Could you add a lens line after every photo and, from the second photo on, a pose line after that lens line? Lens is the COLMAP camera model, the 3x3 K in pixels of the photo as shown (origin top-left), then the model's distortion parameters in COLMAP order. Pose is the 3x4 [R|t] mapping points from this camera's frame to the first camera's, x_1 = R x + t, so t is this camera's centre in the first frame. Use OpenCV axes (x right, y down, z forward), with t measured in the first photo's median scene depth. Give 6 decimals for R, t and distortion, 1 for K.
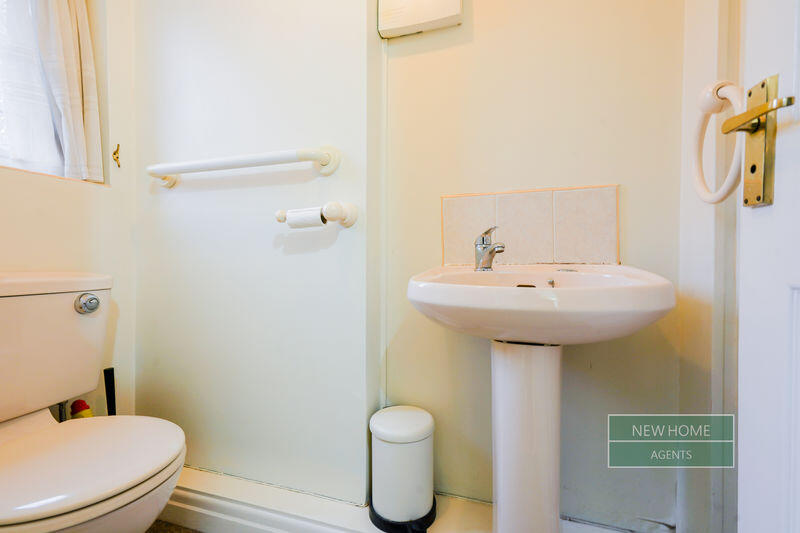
lens RADIAL K [[369.8, 0, 401.2], [0, 369.8, 263.1], [0, 0, 1]] dist [0.000375, 0.001025]
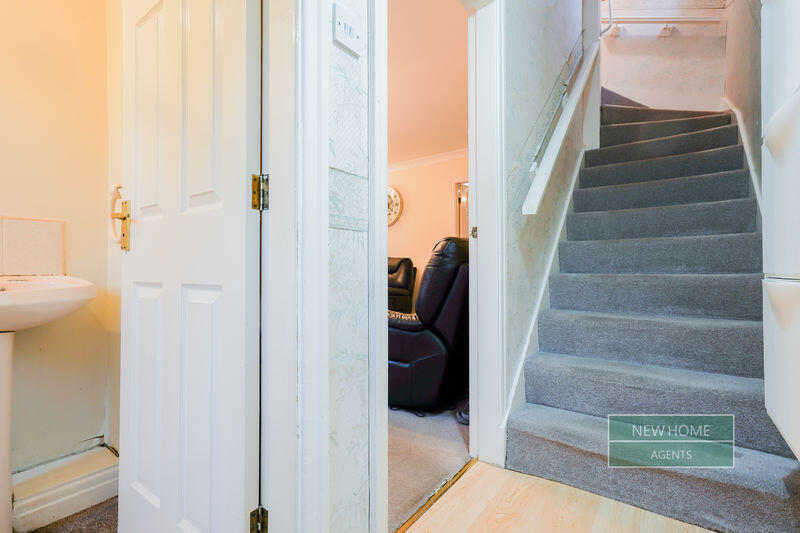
lens RADIAL K [[369.8, 0, 404.4], [0, 369.8, 267.7], [0, 0, 1]] dist [0.000375, 0.001025]
pose [[0.308172, 0.012995, 0.951242, -0.433425], [0.011244, 0.999787, -0.017301, 0.014409], [-0.951264, 0.016027, 0.307960, -0.809812]]
